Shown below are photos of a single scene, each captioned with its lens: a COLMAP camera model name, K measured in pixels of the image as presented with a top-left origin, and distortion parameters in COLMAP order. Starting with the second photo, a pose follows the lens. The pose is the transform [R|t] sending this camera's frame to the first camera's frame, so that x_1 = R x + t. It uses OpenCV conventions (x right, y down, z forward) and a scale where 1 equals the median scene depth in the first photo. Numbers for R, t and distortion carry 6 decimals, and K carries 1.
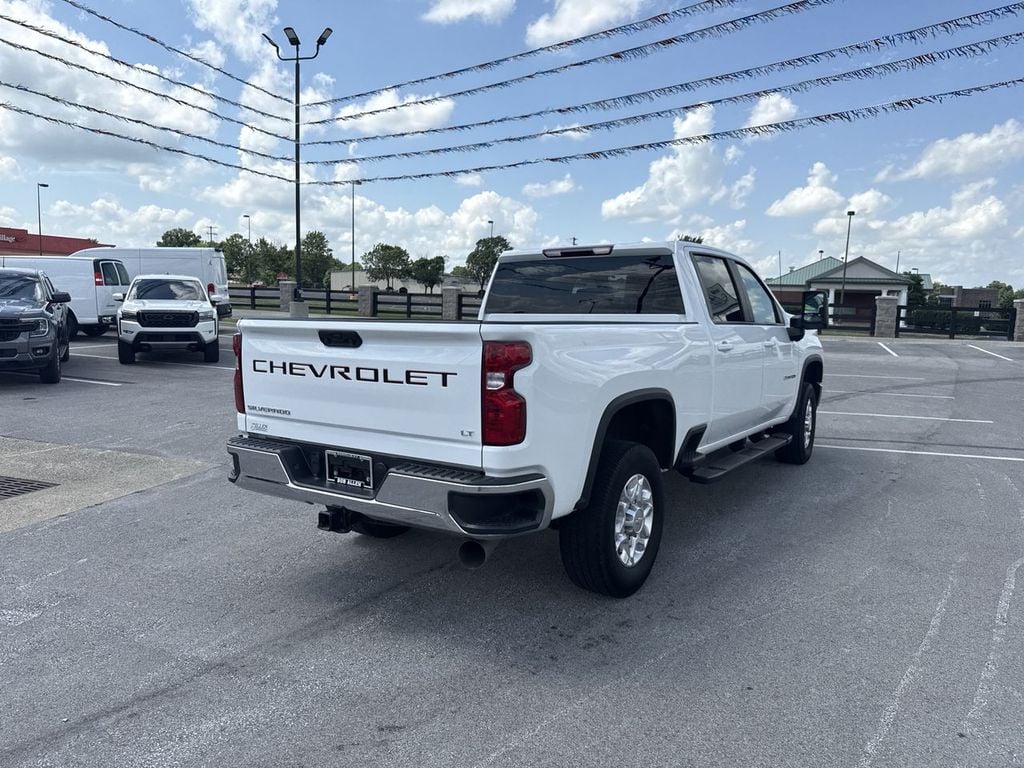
lens RADIAL K [[722.6, 0, 505.0], [0, 722.6, 381.7], [0, 0, 1]] dist [0.096217, -0.150994]
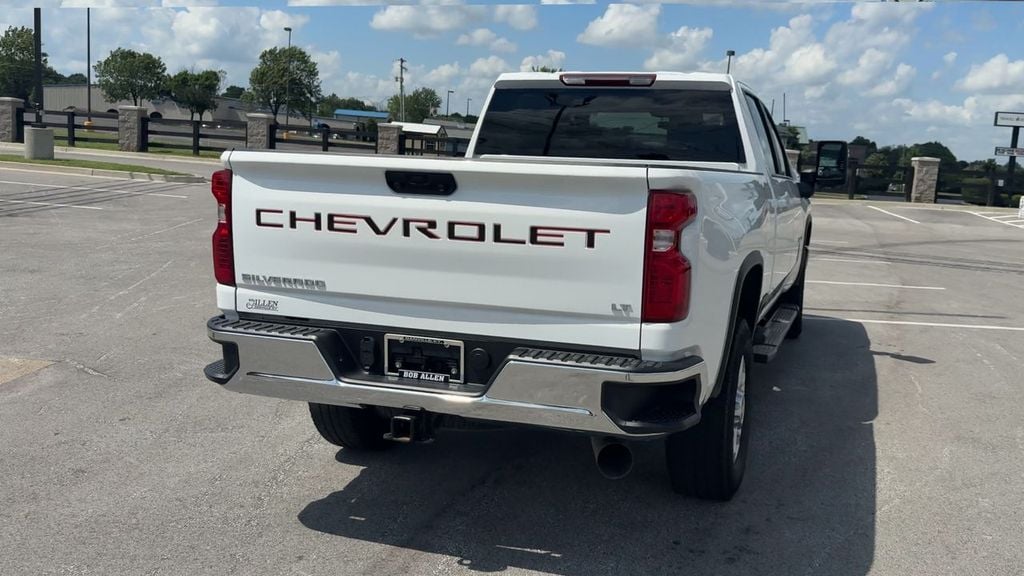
lens RADIAL K [[899.9, 0, 582.7], [0, 899.9, 284.3], [0, 0, 1]] dist [0.130624, -0.232364]
pose [[0.955396, -0.009471, 0.295175, -0.331350], [-0.003316, 0.999079, 0.042790, 0.004050], [-0.295309, -0.041860, 0.954484, 0.069384]]
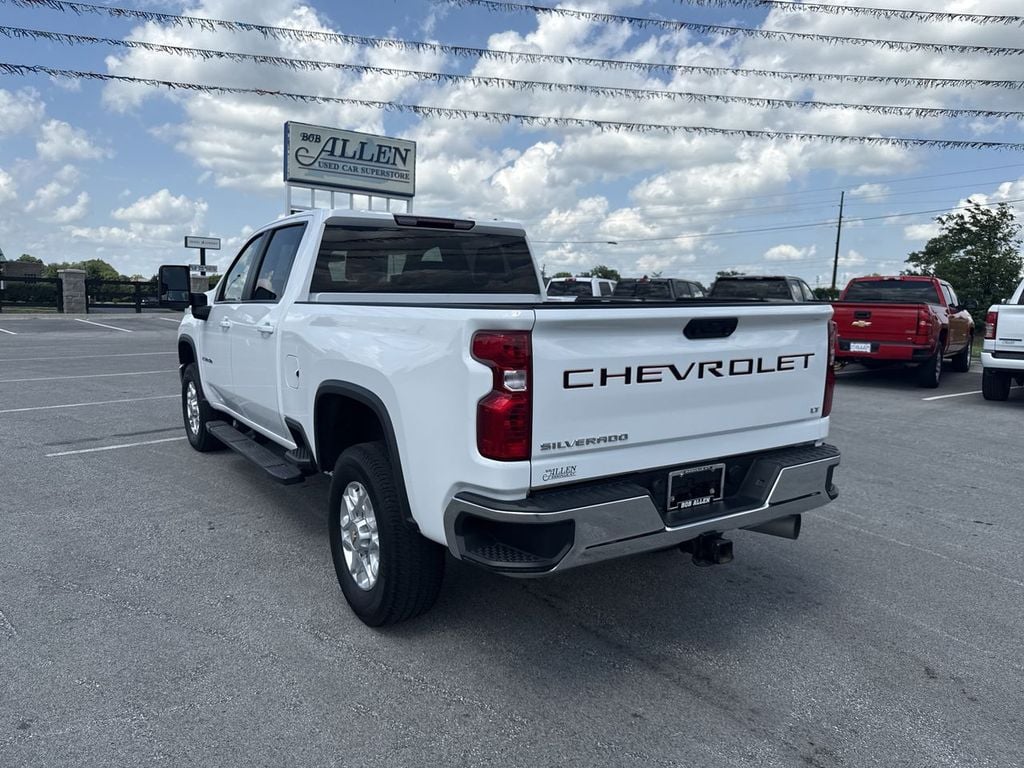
lens RADIAL K [[722.6, 0, 505.0], [0, 722.6, 381.7], [0, 0, 1]] dist [0.096217, -0.150994]
pose [[0.385232, -0.118155, 0.915224, -1.035775], [0.085353, 0.992080, 0.092151, -0.091417], [-0.918864, 0.042617, 0.392266, 0.867635]]
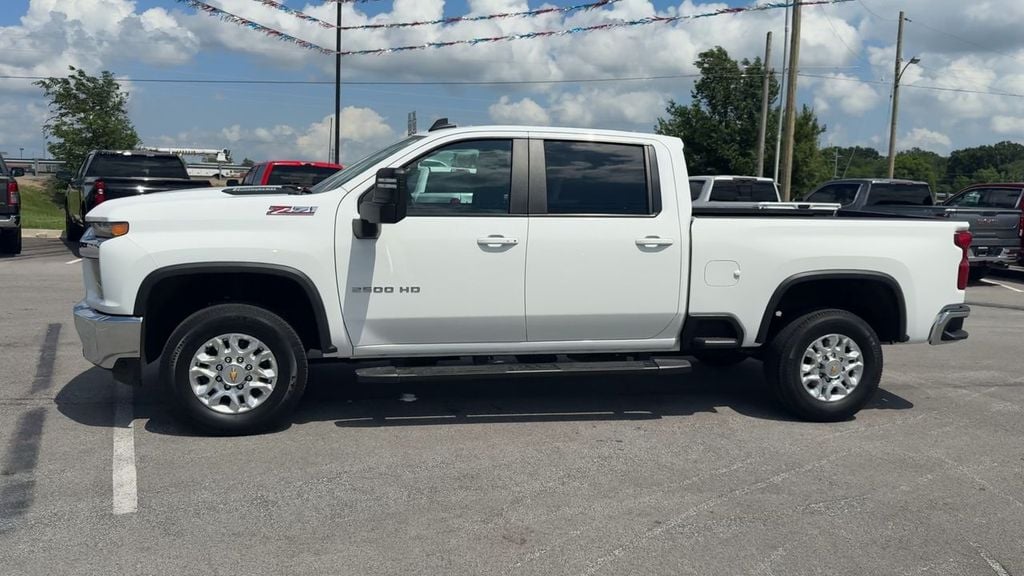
lens RADIAL K [[816.5, 0, 543.0], [0, 816.5, 283.8], [0, 0, 1]] dist [0.094768, -0.156252]
pose [[-0.734297, -0.119210, 0.668279, -0.930967], [0.023701, 0.979357, 0.200744, -0.338062], [-0.678414, 0.163245, -0.716314, 2.991148]]
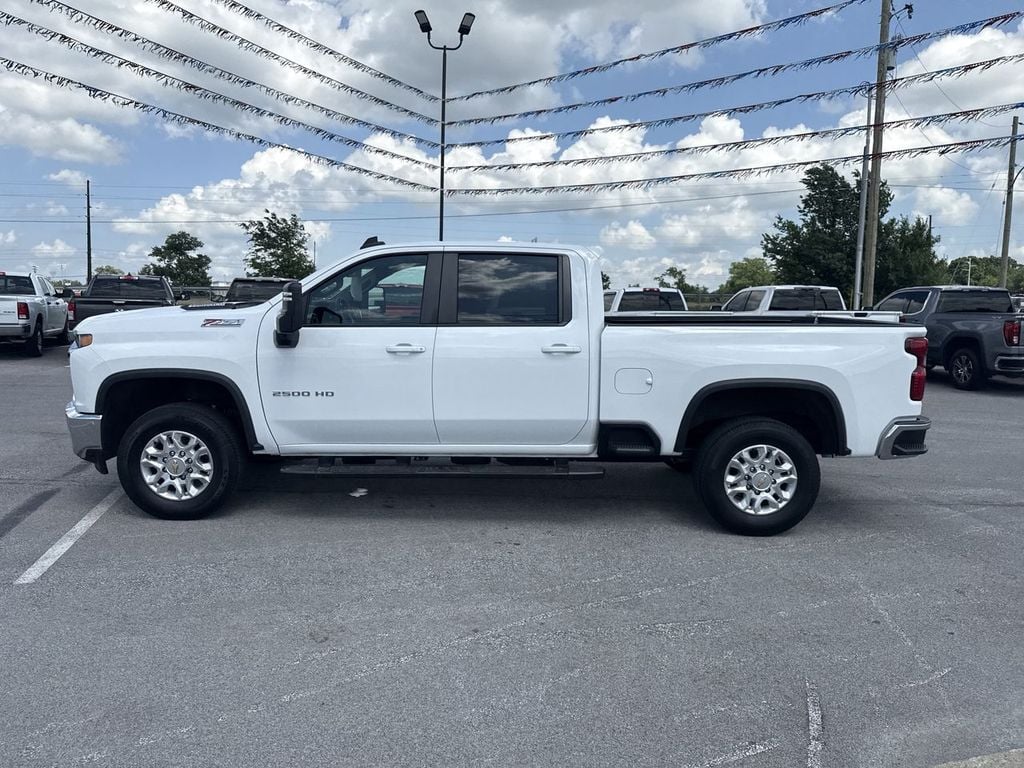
lens RADIAL K [[722.6, 0, 505.0], [0, 722.6, 381.7], [0, 0, 1]] dist [0.096217, -0.150994]
pose [[-0.560070, -0.117791, 0.820029, -1.133659], [0.059585, 0.981549, 0.181688, -0.300209], [-0.826300, 0.150619, -0.542717, 2.585246]]
